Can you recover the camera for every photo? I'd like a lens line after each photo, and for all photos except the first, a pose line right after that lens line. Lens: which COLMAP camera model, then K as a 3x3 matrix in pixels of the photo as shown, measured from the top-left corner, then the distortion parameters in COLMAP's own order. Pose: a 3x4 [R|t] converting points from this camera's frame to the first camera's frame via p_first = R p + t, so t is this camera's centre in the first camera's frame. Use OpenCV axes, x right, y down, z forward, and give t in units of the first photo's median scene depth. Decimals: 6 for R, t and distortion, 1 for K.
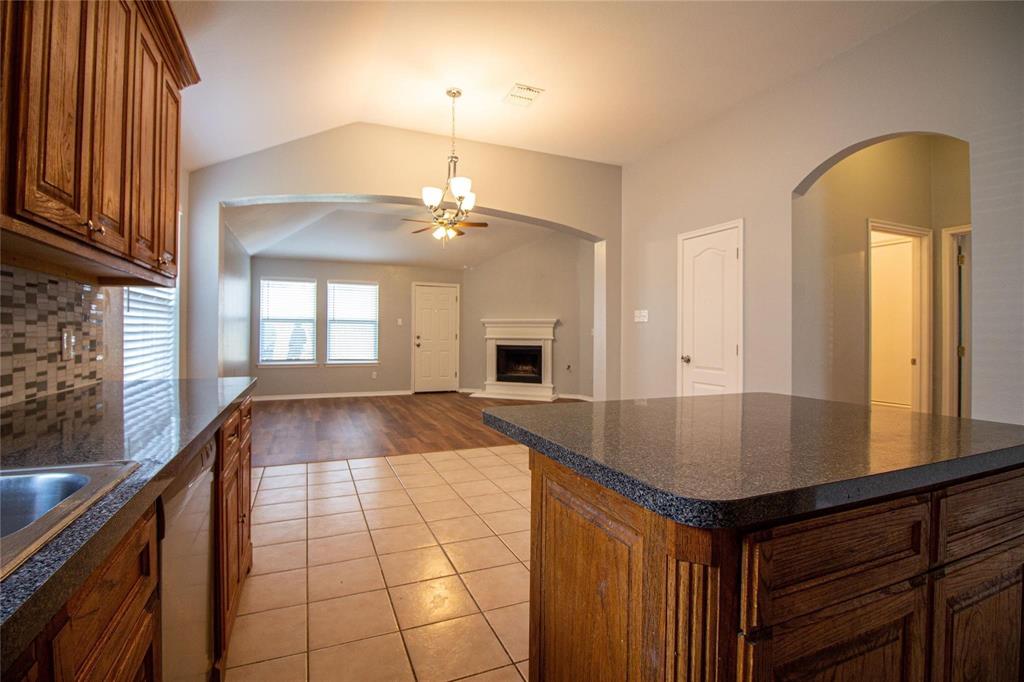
lens RADIAL K [[472.6, 0, 505.8], [0, 472.6, 329.5], [0, 0, 1]] dist [-0.001146, -0.012461]
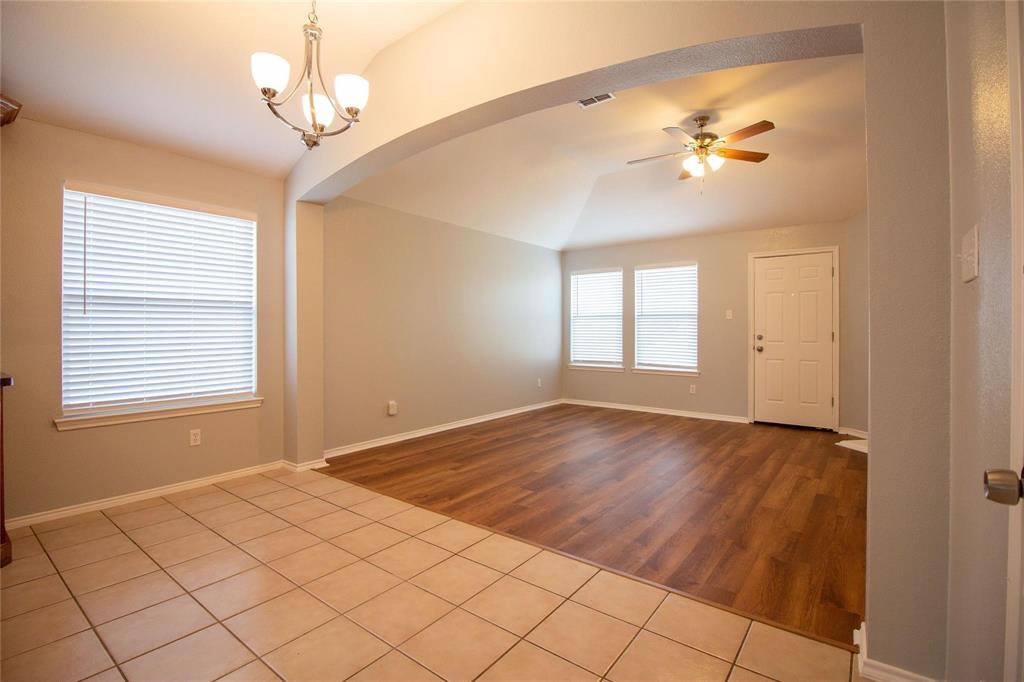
lens RADIAL K [[472.6, 0, 505.8], [0, 472.6, 329.5], [0, 0, 1]] dist [-0.001146, -0.012461]
pose [[0.490311, -0.007171, -0.871518, 0.230134], [0.009744, 0.999949, -0.002746, 0.004481], [0.871493, -0.007146, 0.490356, 0.415205]]
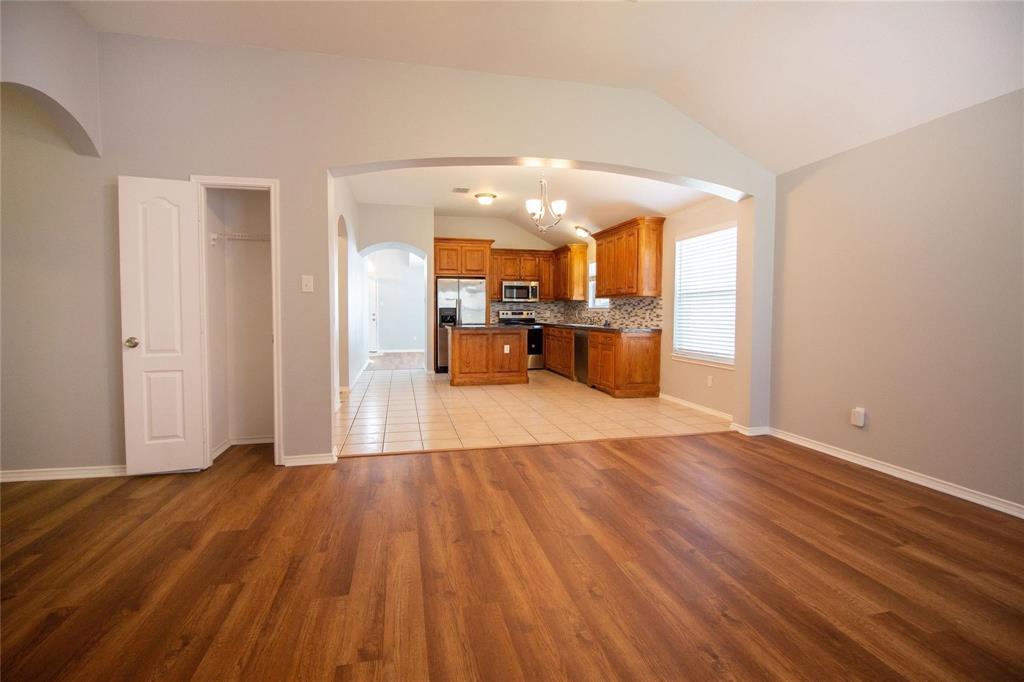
lens RADIAL K [[472.6, 0, 505.8], [0, 472.6, 329.5], [0, 0, 1]] dist [-0.001146, -0.012461]
pose [[-0.984182, -0.016234, 0.176416, -0.113600], [-0.010963, 0.999465, 0.030814, 0.009532], [-0.176822, 0.028393, -0.983833, 1.068189]]
